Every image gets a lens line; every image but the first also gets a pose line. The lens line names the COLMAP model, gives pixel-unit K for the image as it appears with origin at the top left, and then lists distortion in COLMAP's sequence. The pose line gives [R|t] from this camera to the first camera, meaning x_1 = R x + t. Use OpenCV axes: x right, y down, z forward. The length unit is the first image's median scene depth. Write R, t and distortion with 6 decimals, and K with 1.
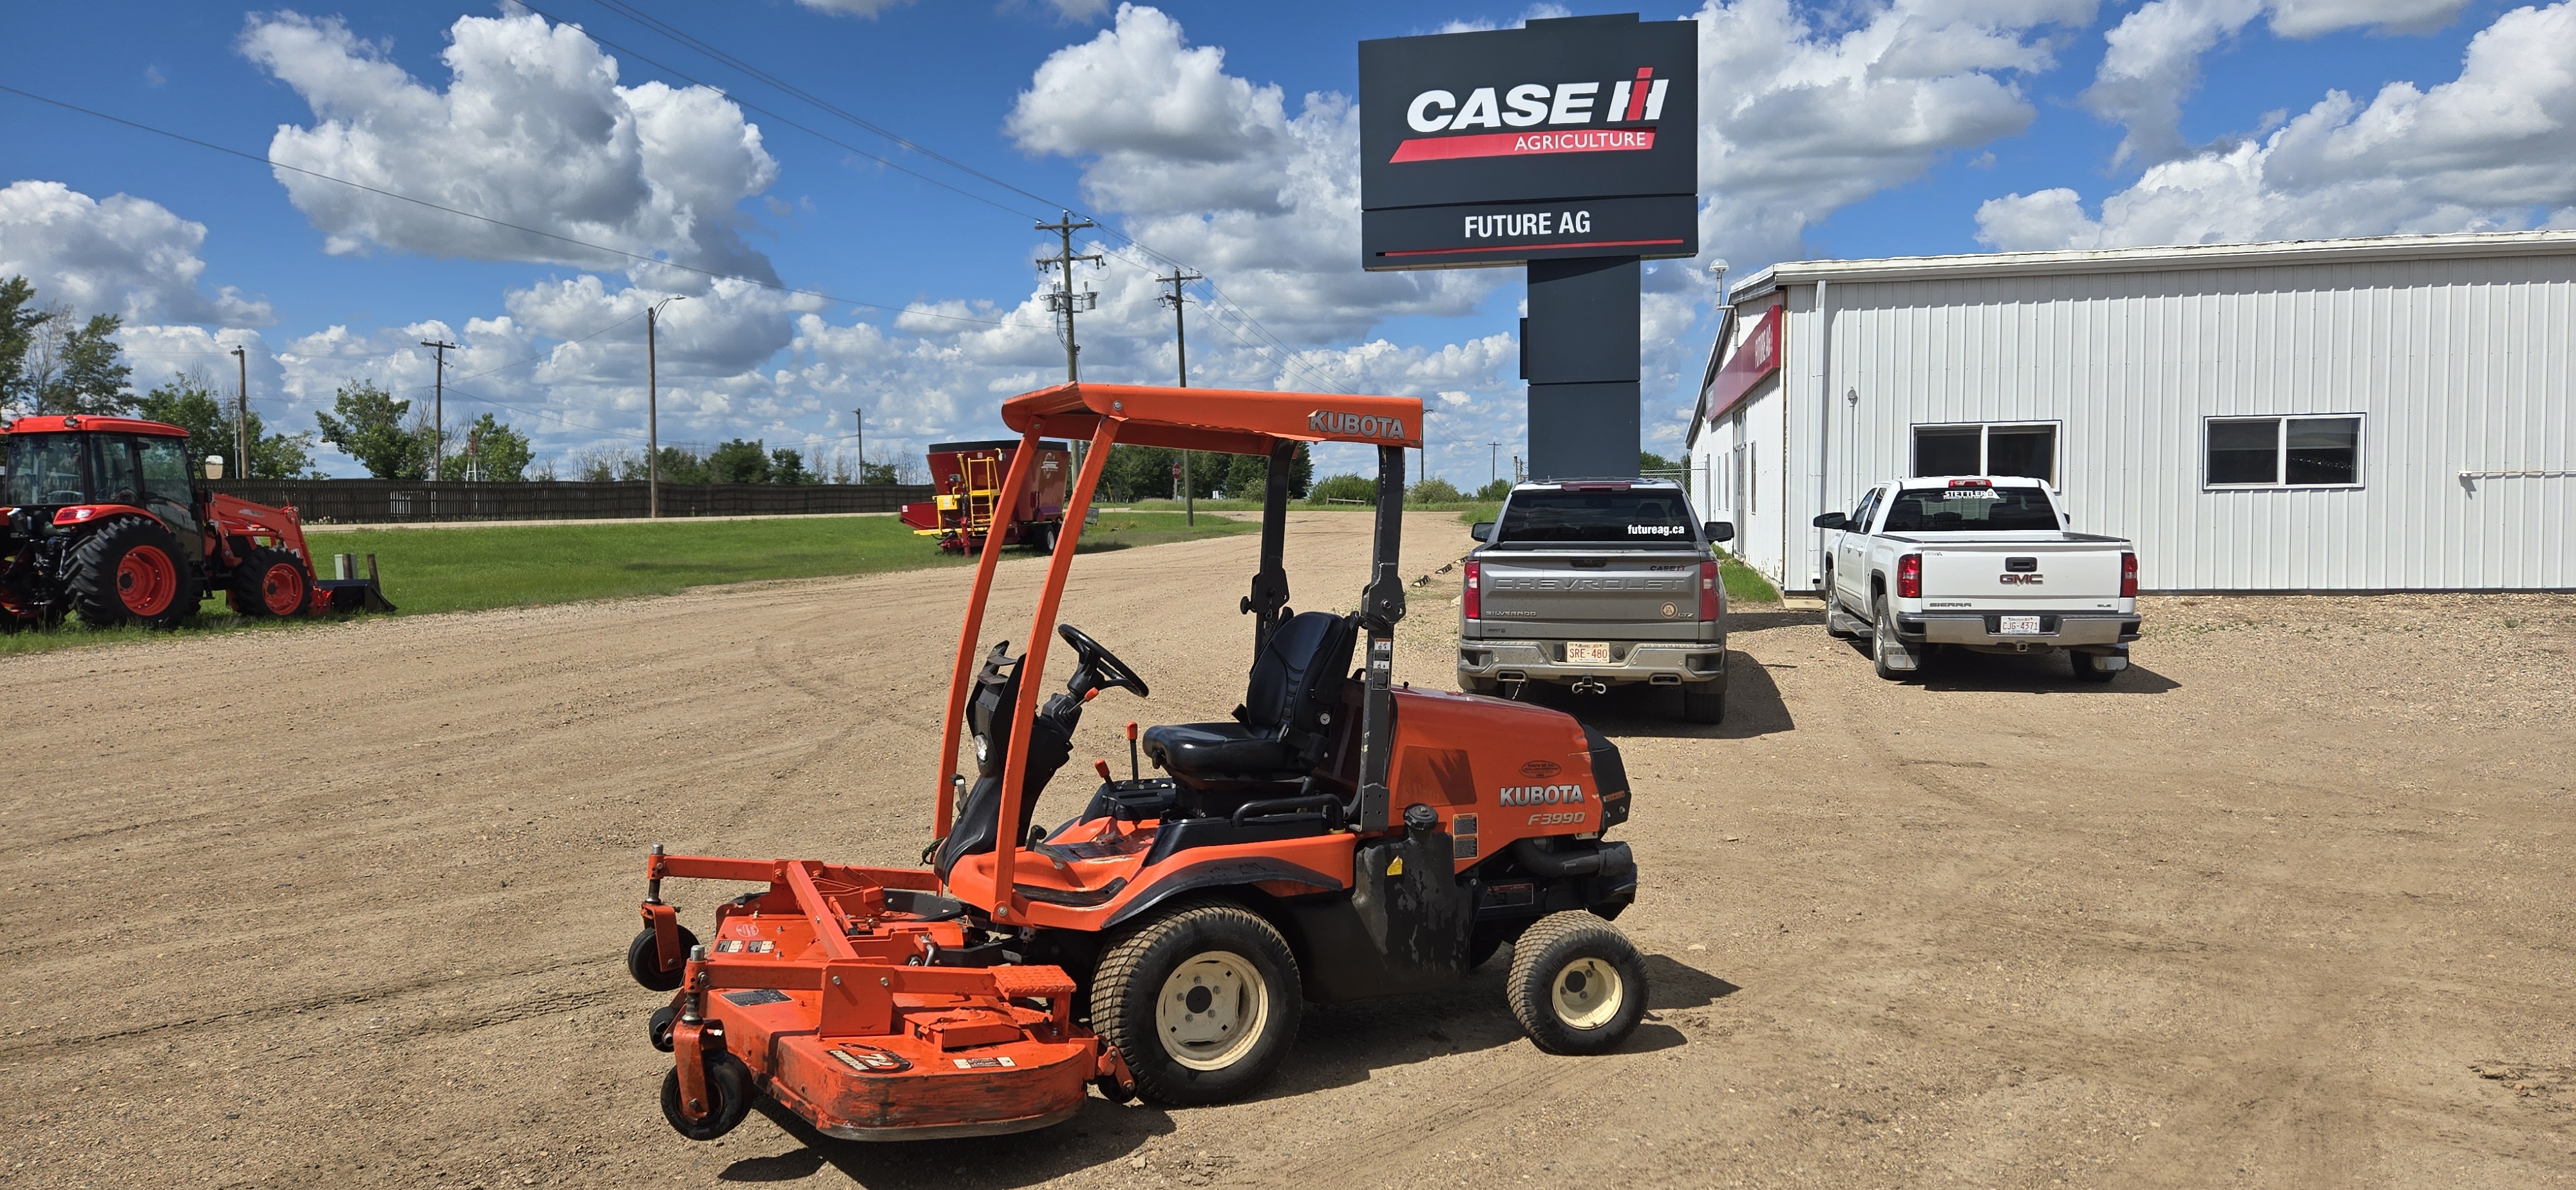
lens RADIAL K [[1687.1, 0, 1284.0], [0, 1687.1, 577.4], [0, 0, 1]] dist [0.099247, -0.079489]
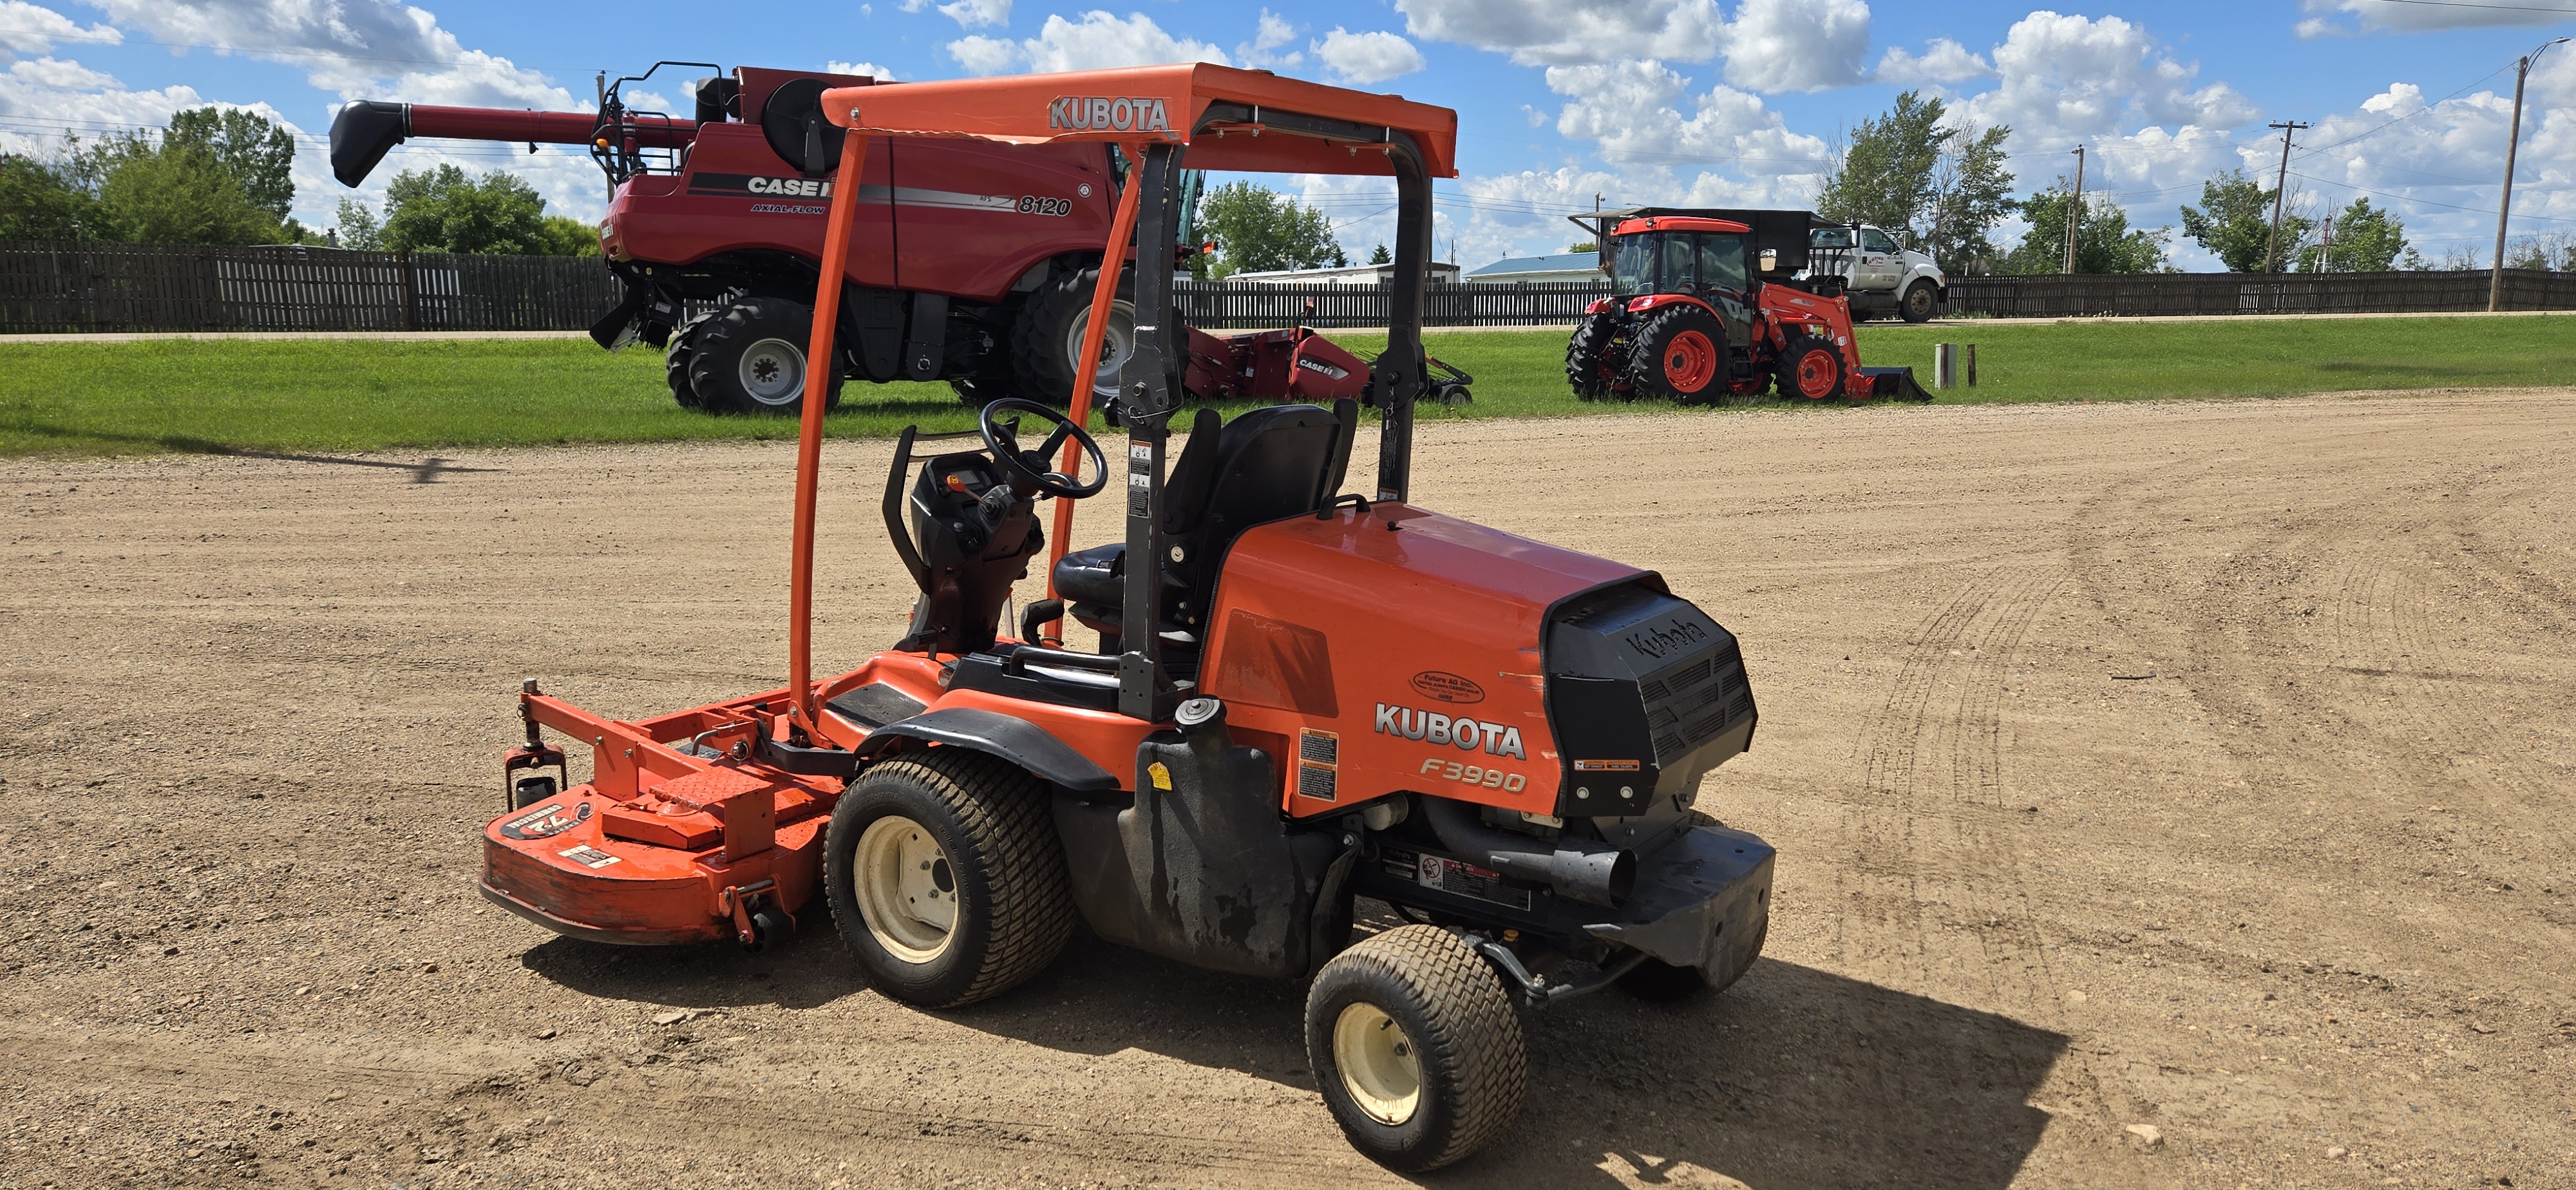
lens RADIAL K [[1687.1, 0, 1284.0], [0, 1687.1, 577.4], [0, 0, 1]] dist [0.099247, -0.079489]
pose [[0.559383, 0.135906, -0.817692, 0.138599], [-0.039214, 0.989702, 0.137668, -0.001071], [0.827981, -0.044944, 0.558952, 0.143576]]
